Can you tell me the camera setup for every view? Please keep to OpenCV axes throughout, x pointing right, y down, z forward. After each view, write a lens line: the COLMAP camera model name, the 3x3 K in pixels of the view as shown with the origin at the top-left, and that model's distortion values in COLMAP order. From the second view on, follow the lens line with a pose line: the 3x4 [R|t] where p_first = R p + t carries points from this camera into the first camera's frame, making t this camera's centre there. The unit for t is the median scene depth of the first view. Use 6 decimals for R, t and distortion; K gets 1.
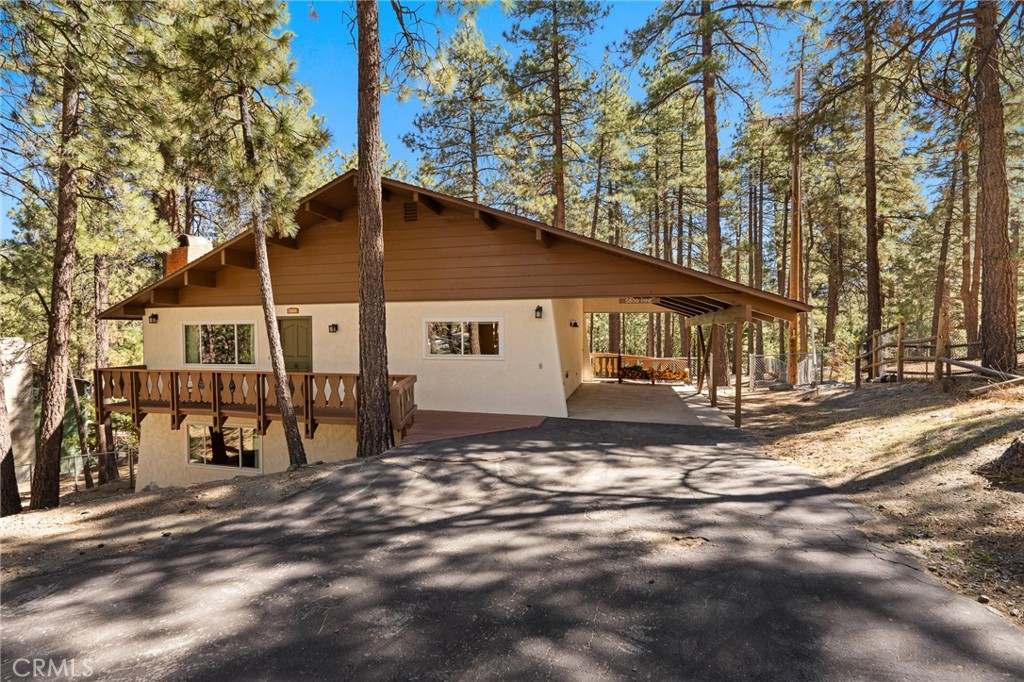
lens RADIAL K [[450.7, 0, 507.6], [0, 450.7, 344.5], [0, 0, 1]] dist [-0.000539, 0.000351]
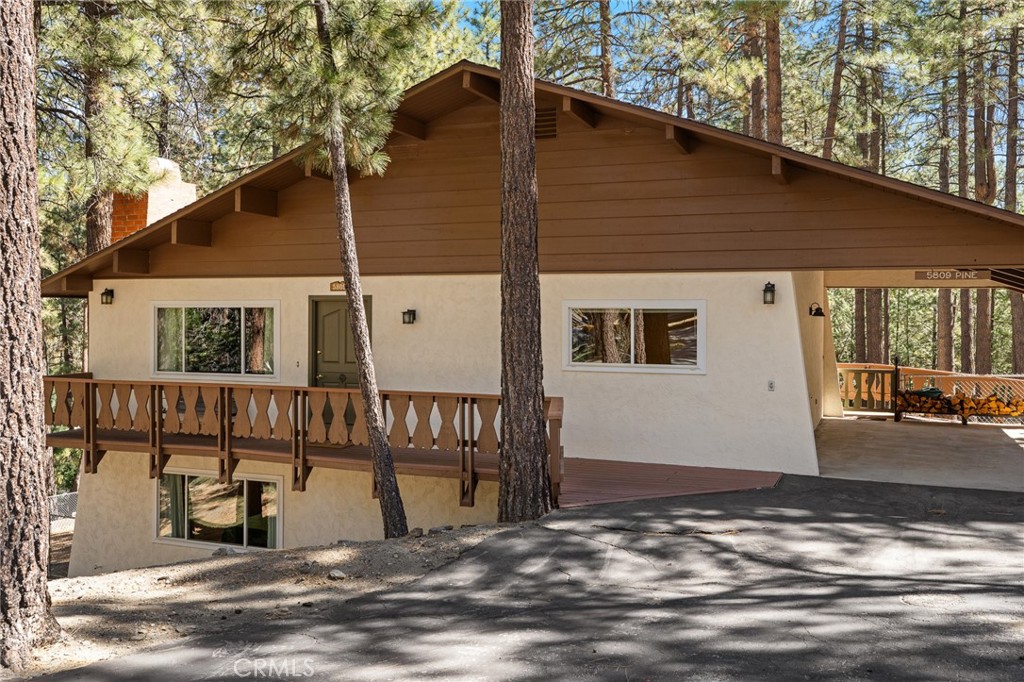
lens RADIAL K [[936.8, 0, 511.1], [0, 936.8, 315.3], [0, 0, 1]] dist [-0.014568, 0.073385]
pose [[0.992936, 0.008953, -0.118310, -0.145206], [-0.012035, 0.999606, -0.025362, -0.010433], [0.118036, 0.026607, 0.992653, -0.303013]]
